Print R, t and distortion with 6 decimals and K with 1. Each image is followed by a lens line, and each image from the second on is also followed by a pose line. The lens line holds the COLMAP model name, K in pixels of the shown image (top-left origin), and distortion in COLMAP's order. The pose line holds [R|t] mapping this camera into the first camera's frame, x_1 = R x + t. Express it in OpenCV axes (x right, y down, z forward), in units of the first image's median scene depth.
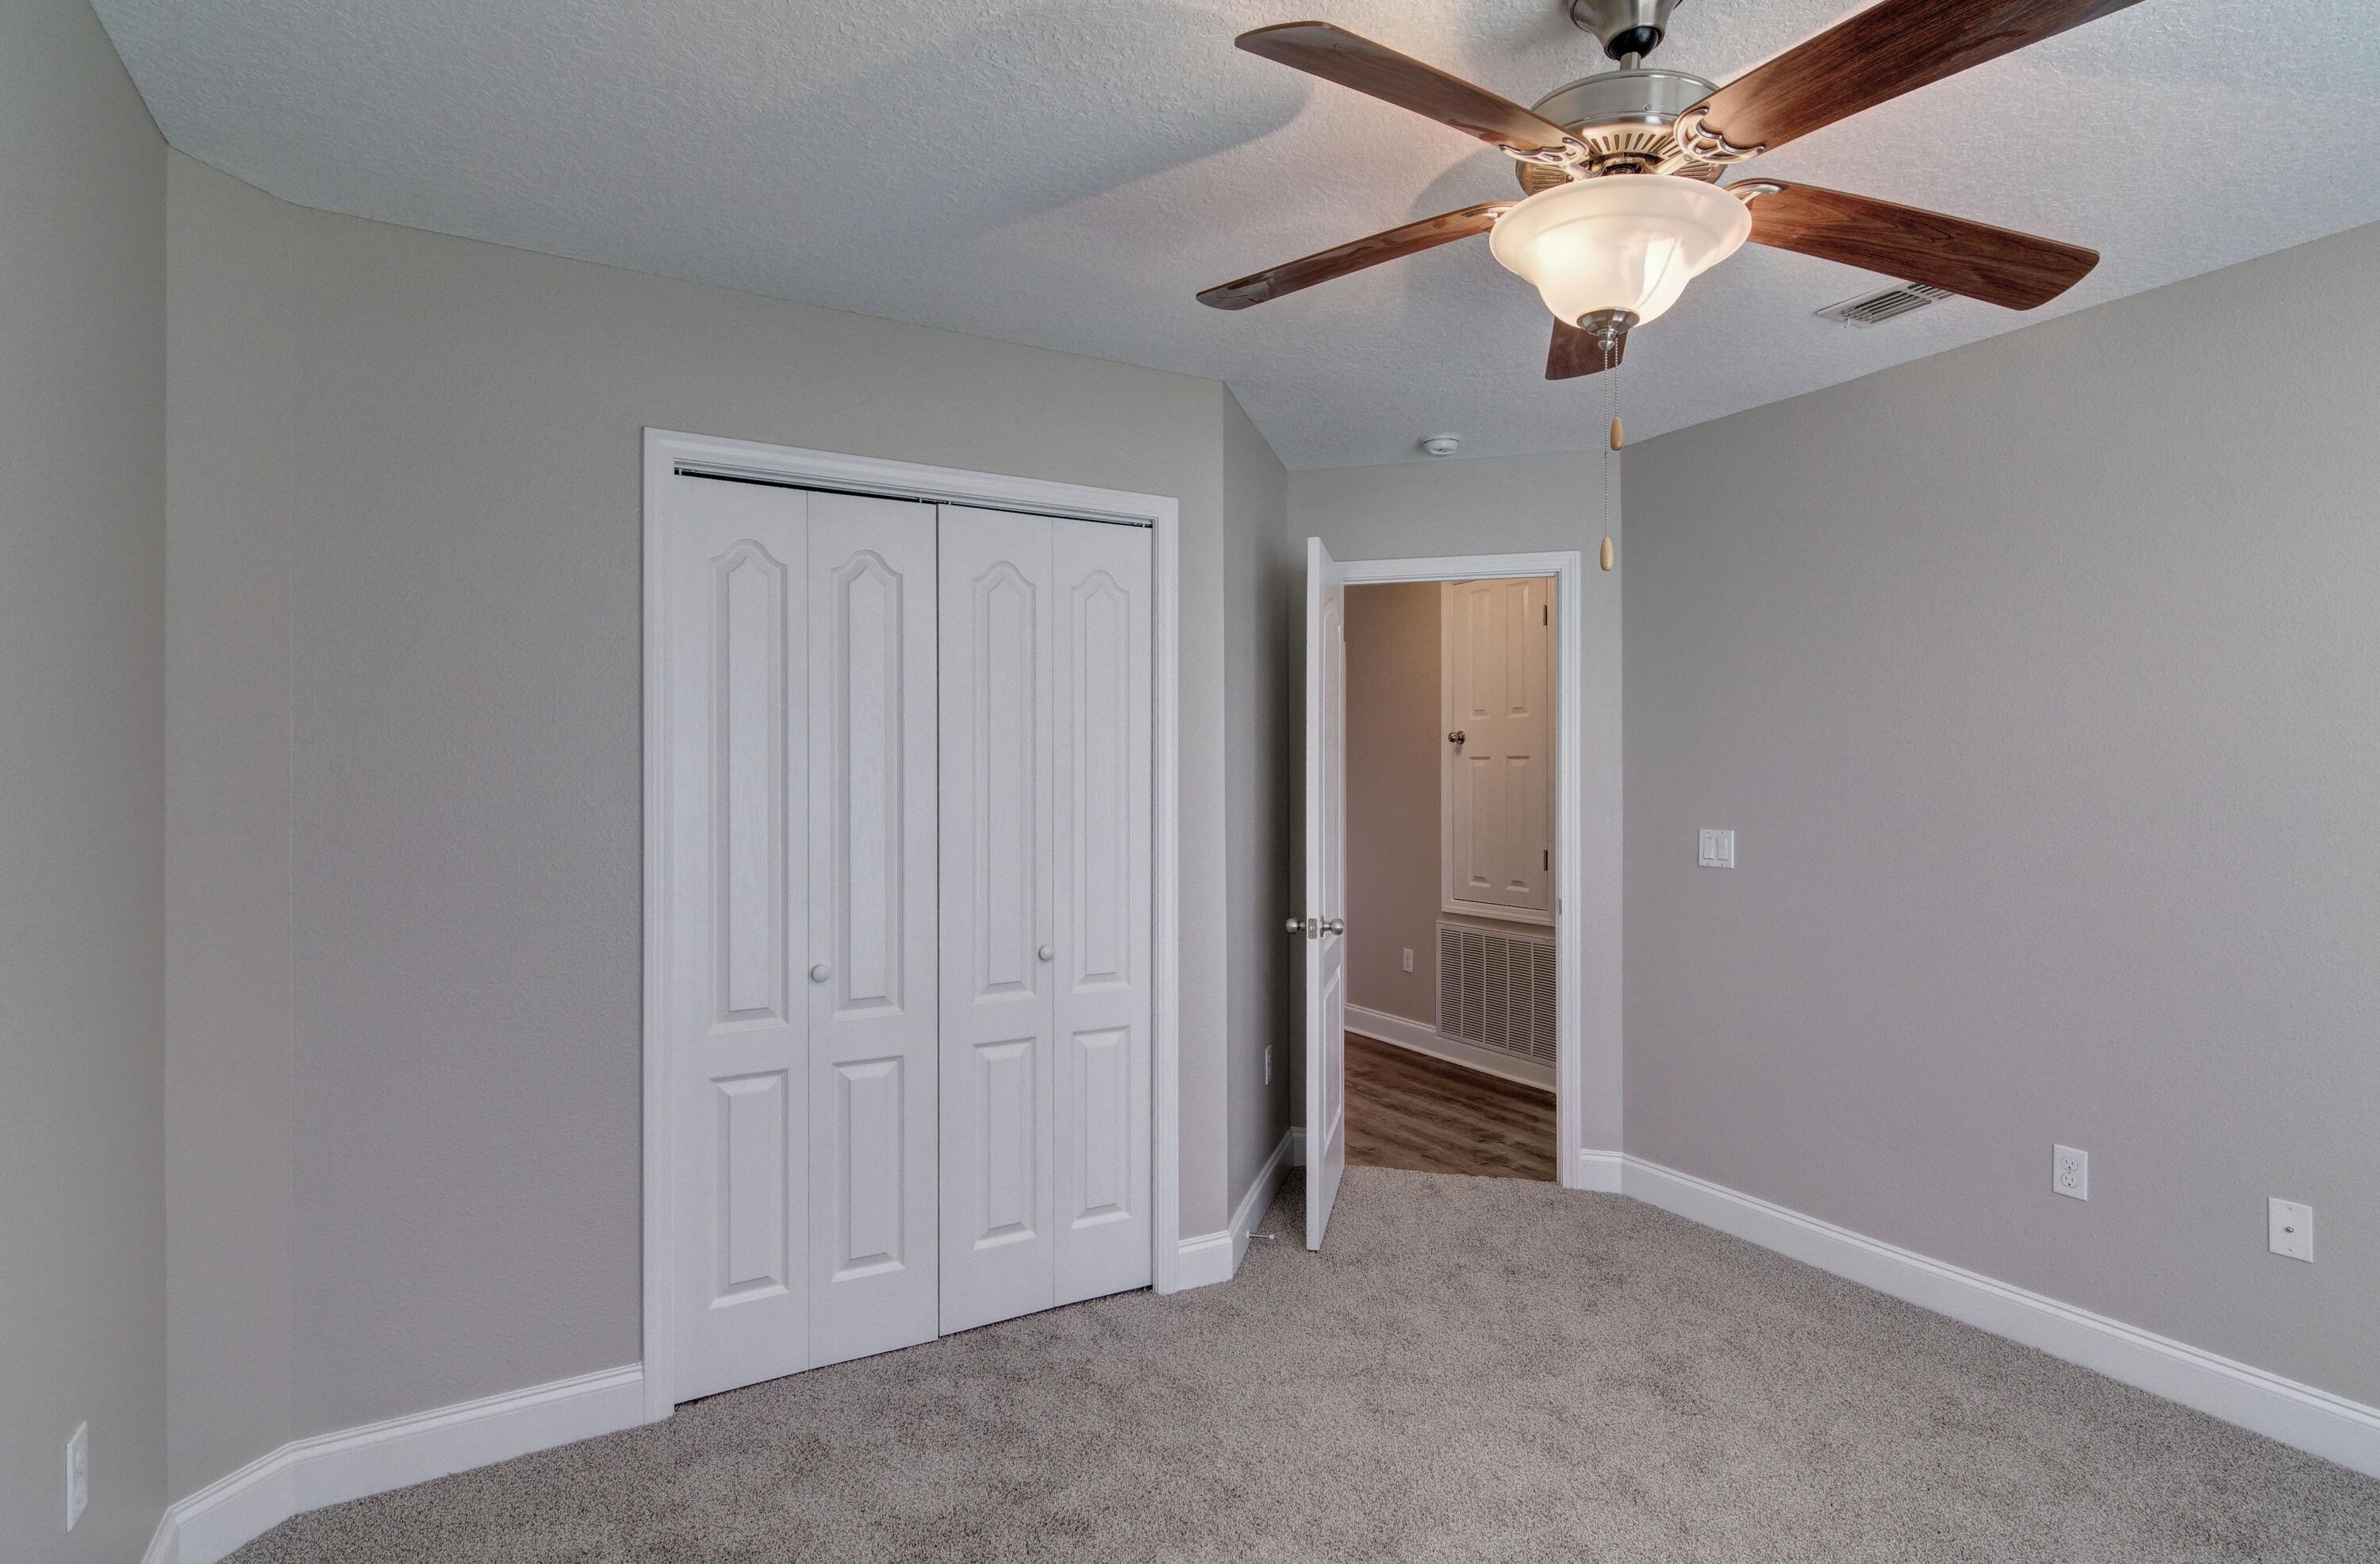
lens RADIAL K [[1165.3, 0, 1190.0], [0, 1165.3, 782.0], [0, 0, 1]] dist [0.003566, -0.000560]
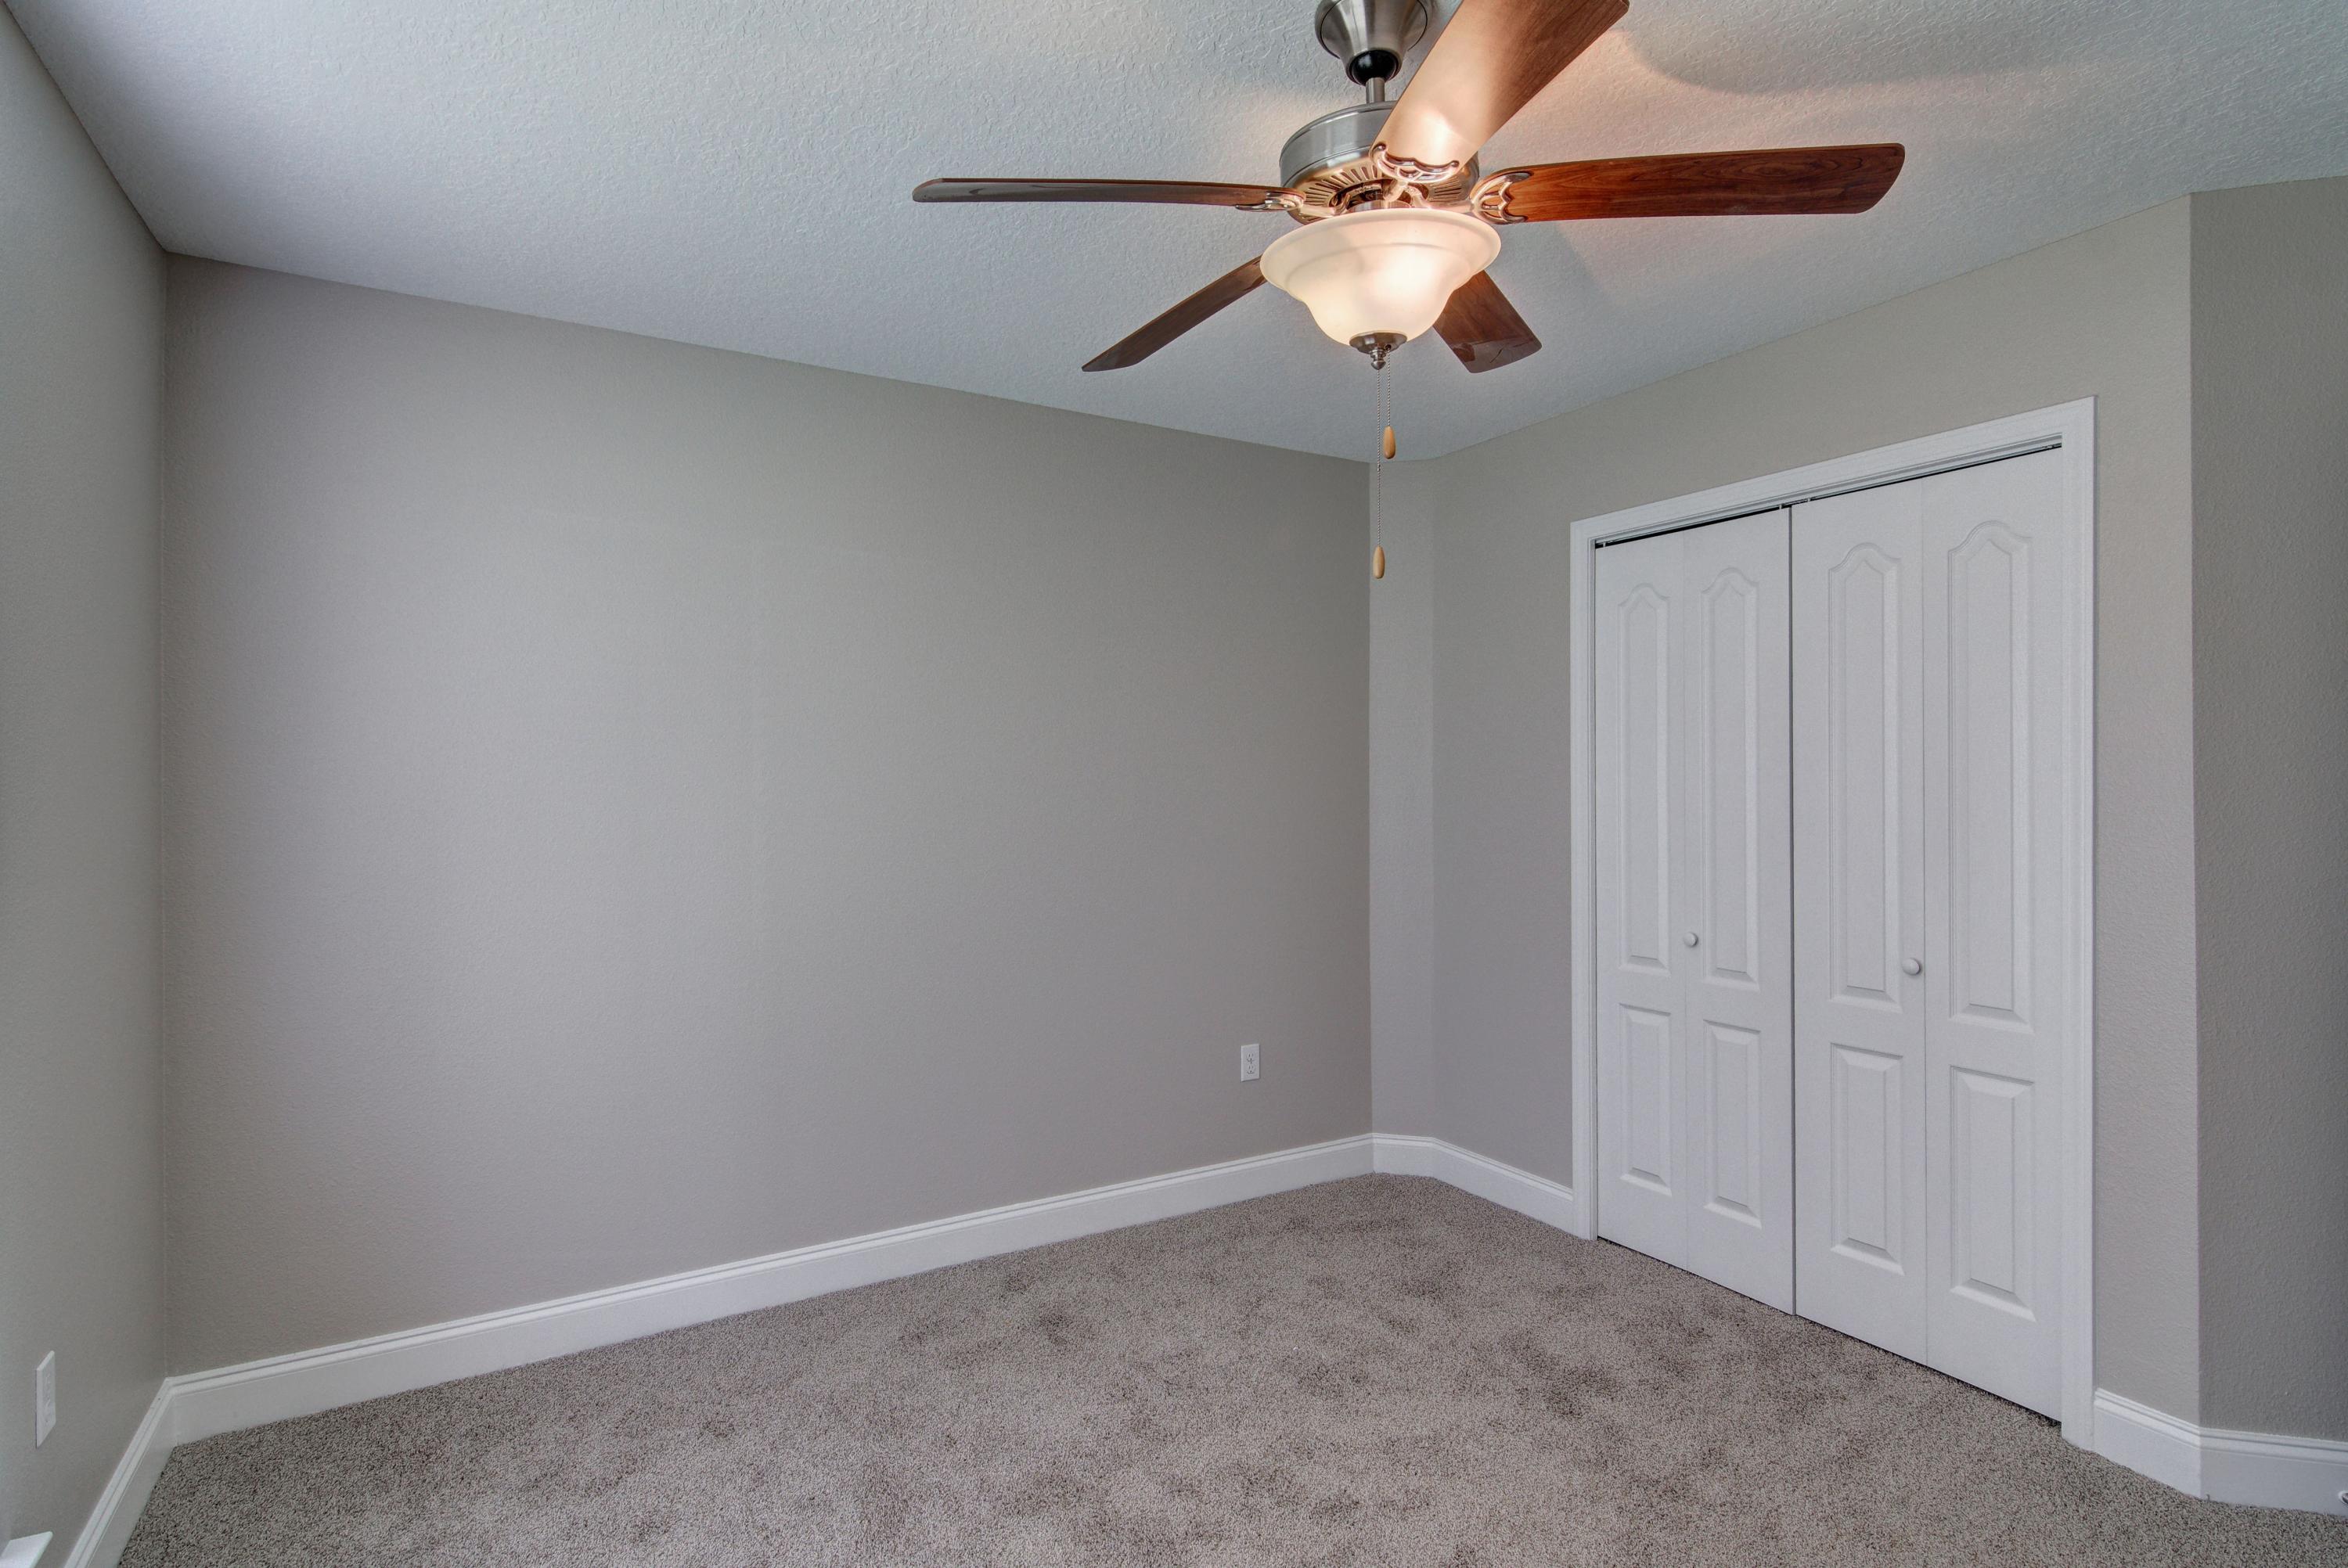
lens RADIAL K [[1077.2, 0, 1174.0], [0, 1077.2, 784.0], [0, 0, 1]] dist [-0.001303, -0.000248]
pose [[0.049494, 0.008134, -0.998741, 0.715611], [0.003355, 0.999960, 0.008310, -0.002862], [0.998769, -0.003762, 0.049464, 0.412356]]
